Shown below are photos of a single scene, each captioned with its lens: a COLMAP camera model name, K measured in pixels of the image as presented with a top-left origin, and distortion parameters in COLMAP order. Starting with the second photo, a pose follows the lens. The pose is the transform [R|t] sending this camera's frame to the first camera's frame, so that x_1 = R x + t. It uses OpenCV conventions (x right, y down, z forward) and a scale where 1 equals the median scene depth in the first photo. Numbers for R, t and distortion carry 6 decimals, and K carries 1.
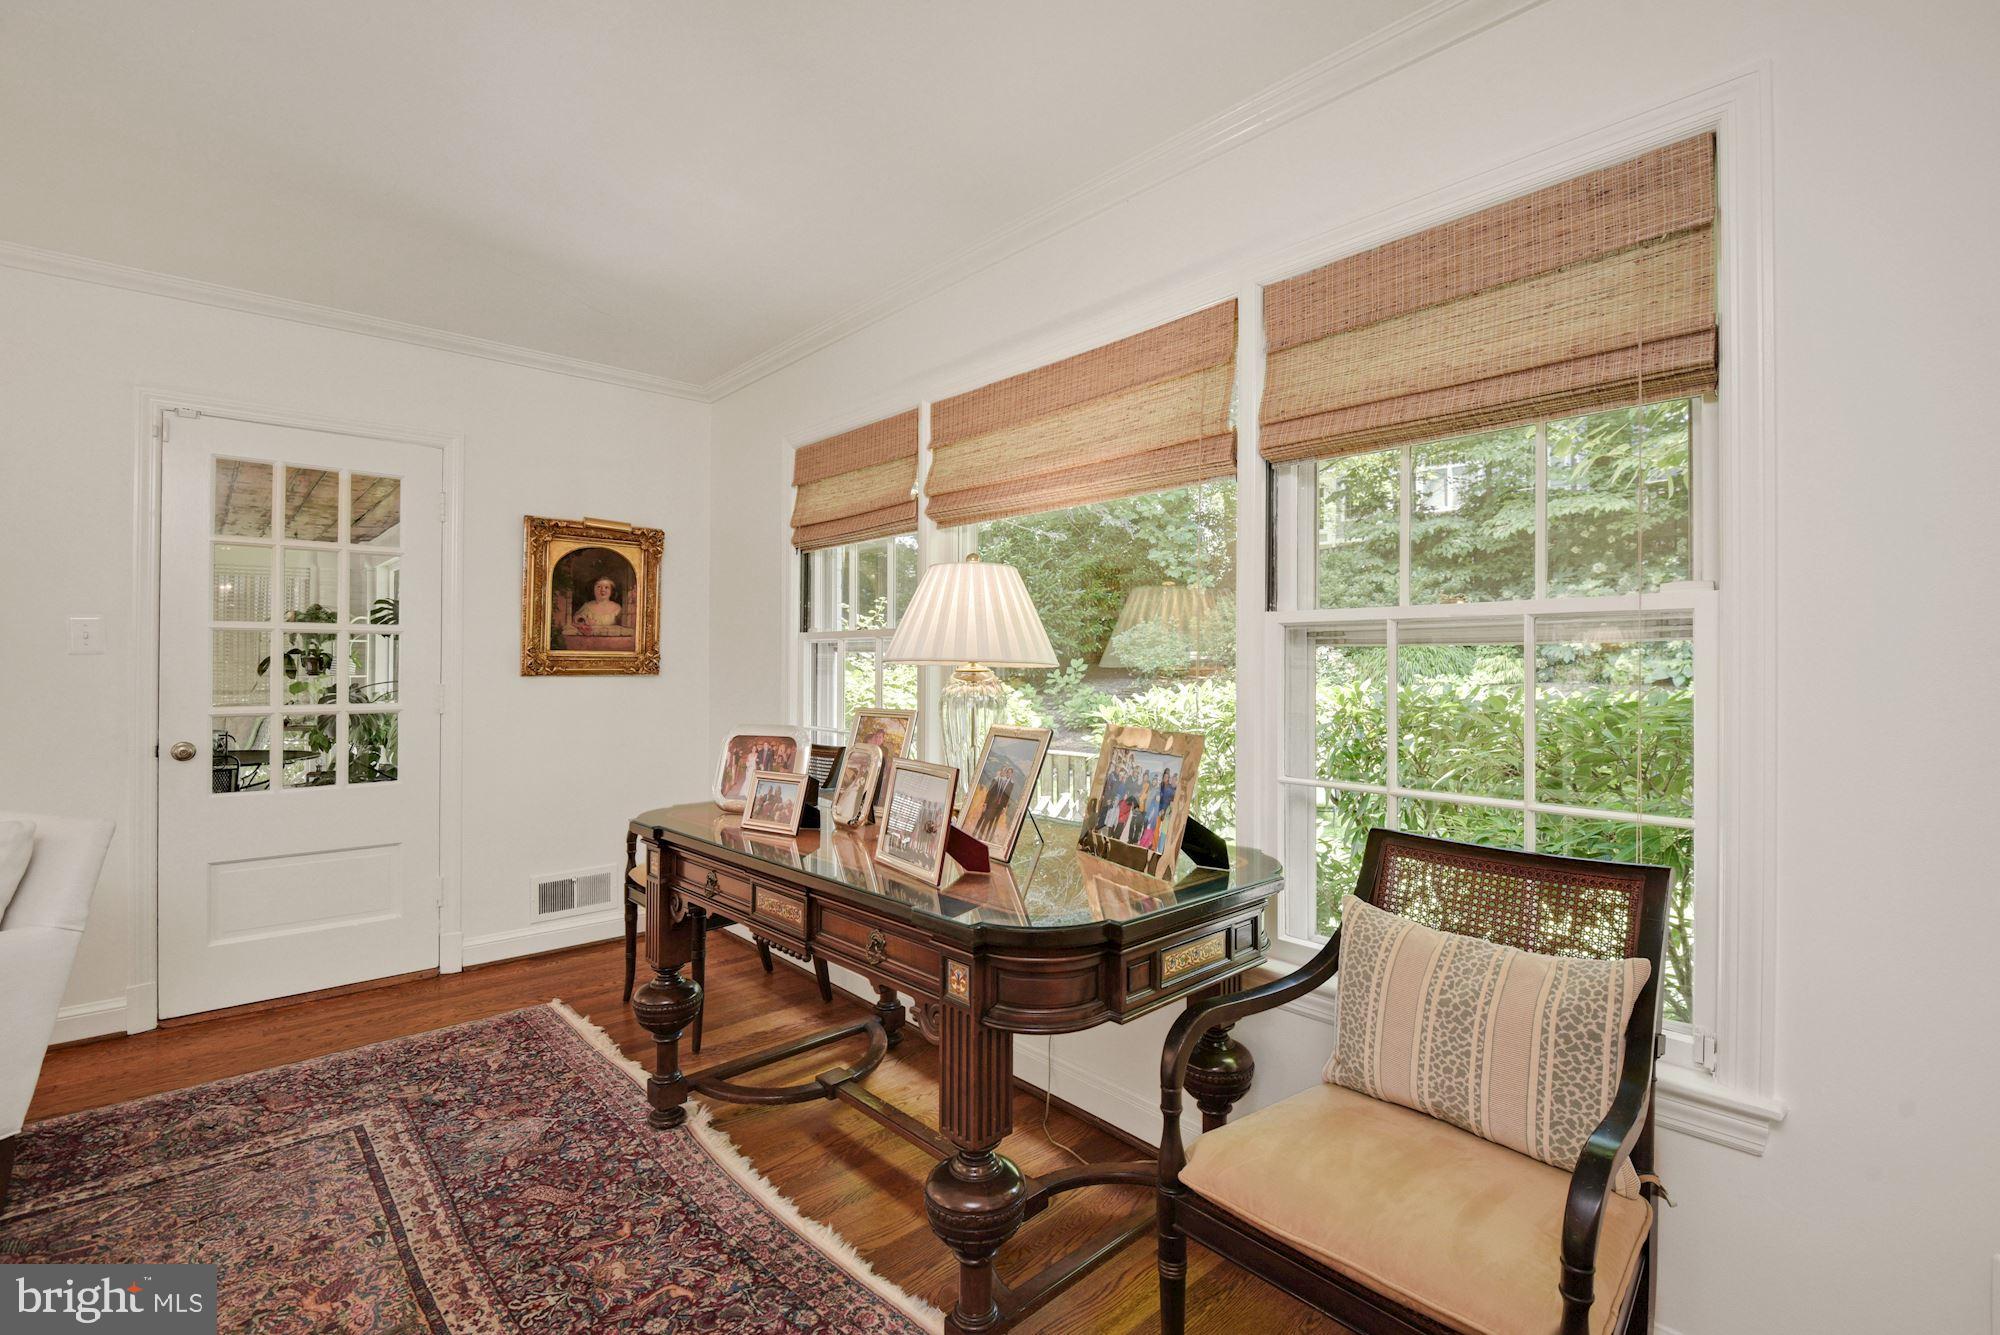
lens RADIAL K [[914.8, 0, 992.3], [0, 914.8, 660.2], [0, 0, 1]] dist [-0.001343, -0.007294]
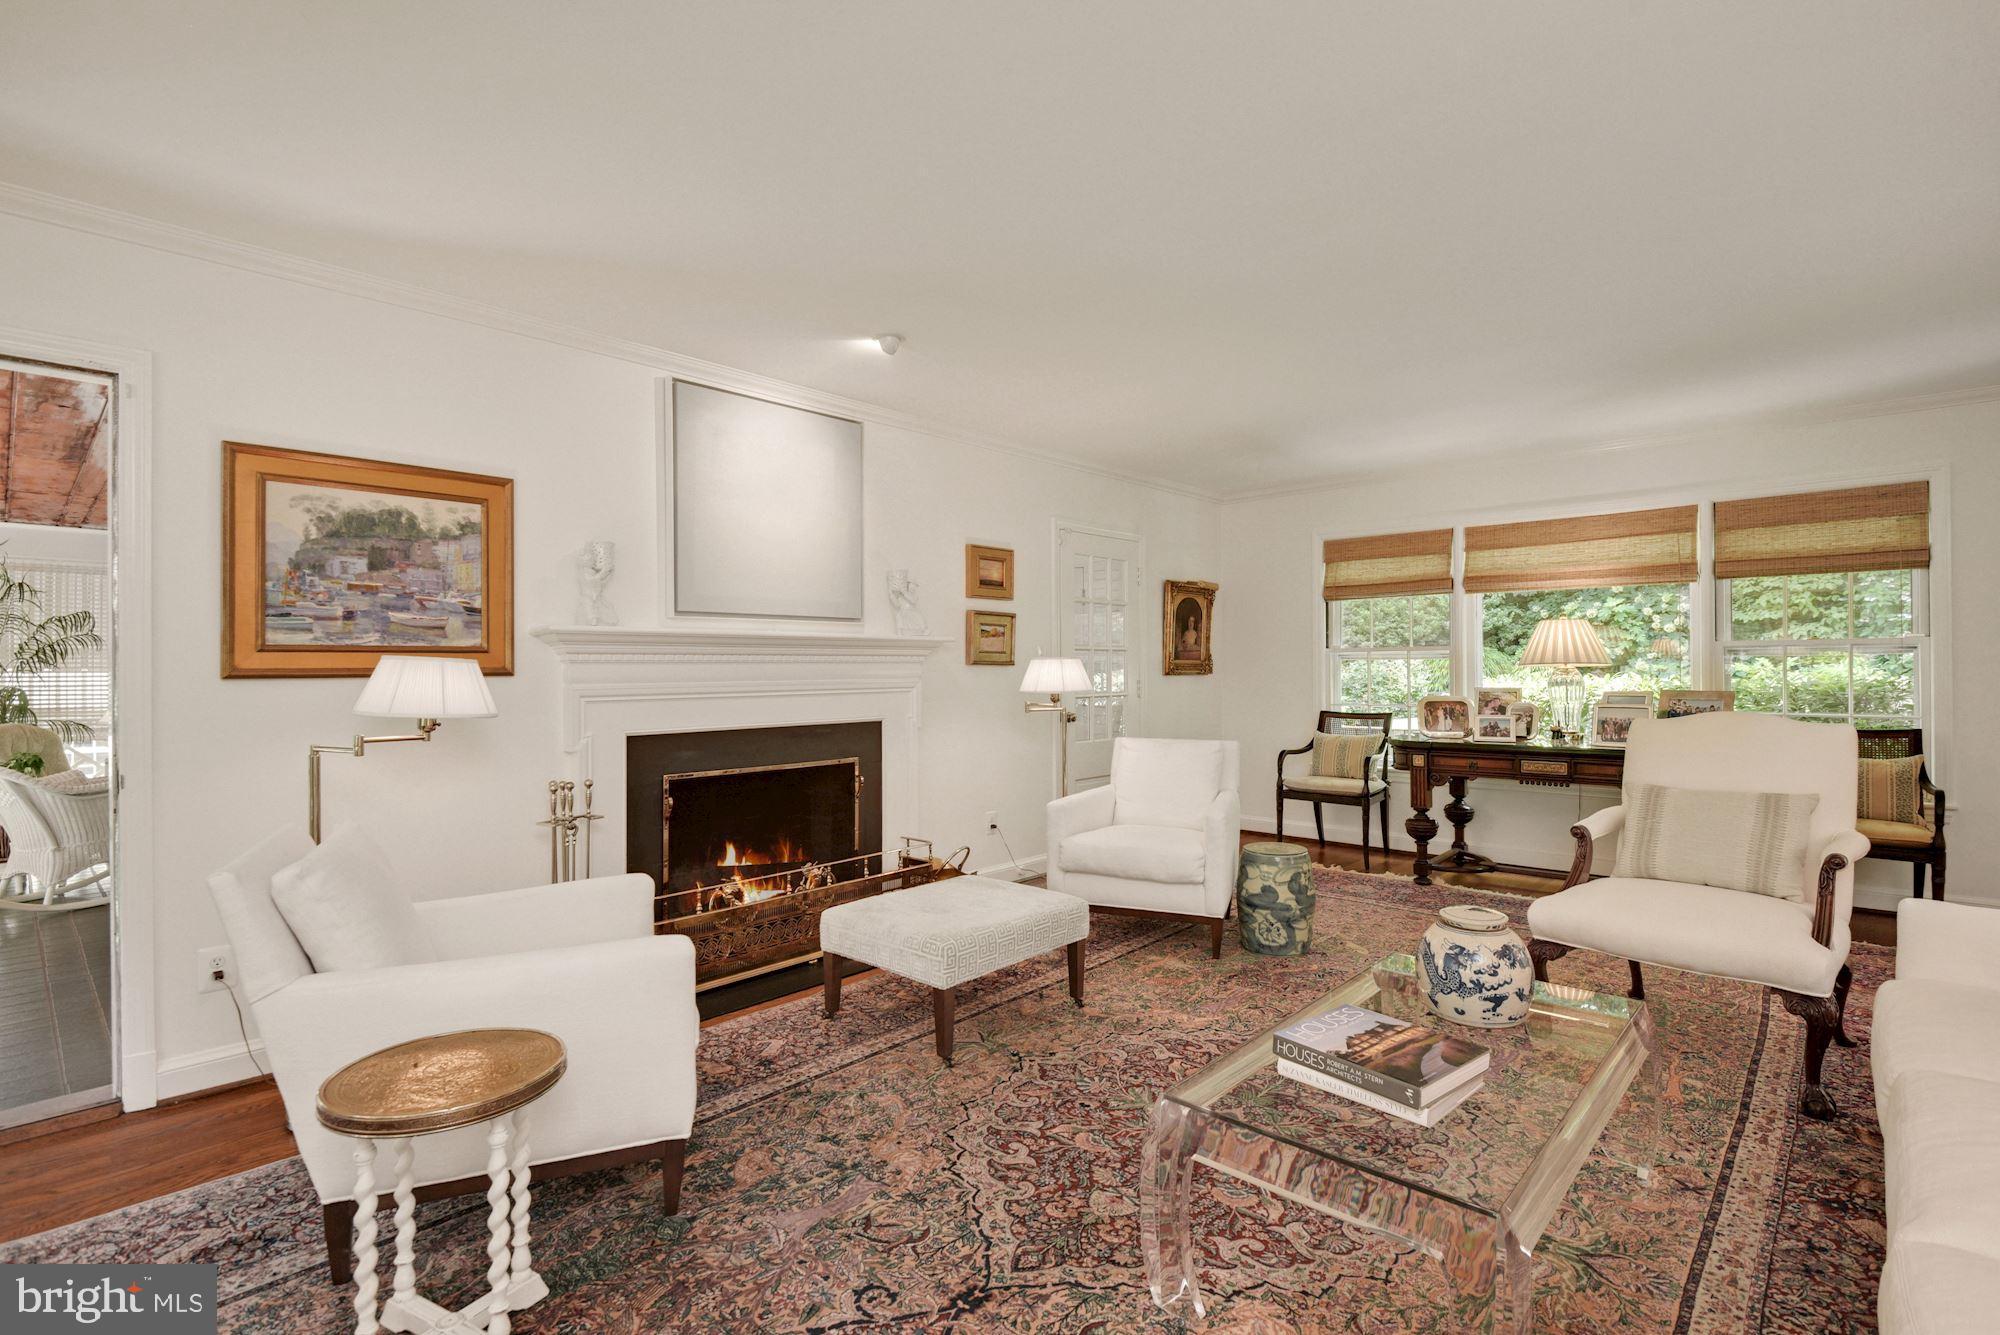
lens RADIAL K [[914.8, 0, 1010.9], [0, 914.8, 670.7], [0, 0, 1]] dist [-0.001343, -0.007294]
pose [[0.993828, -0.014488, 0.109984, -1.039902], [0.013635, 0.999871, 0.008507, -0.011323], [-0.110093, -0.006955, 0.993897, -0.668345]]
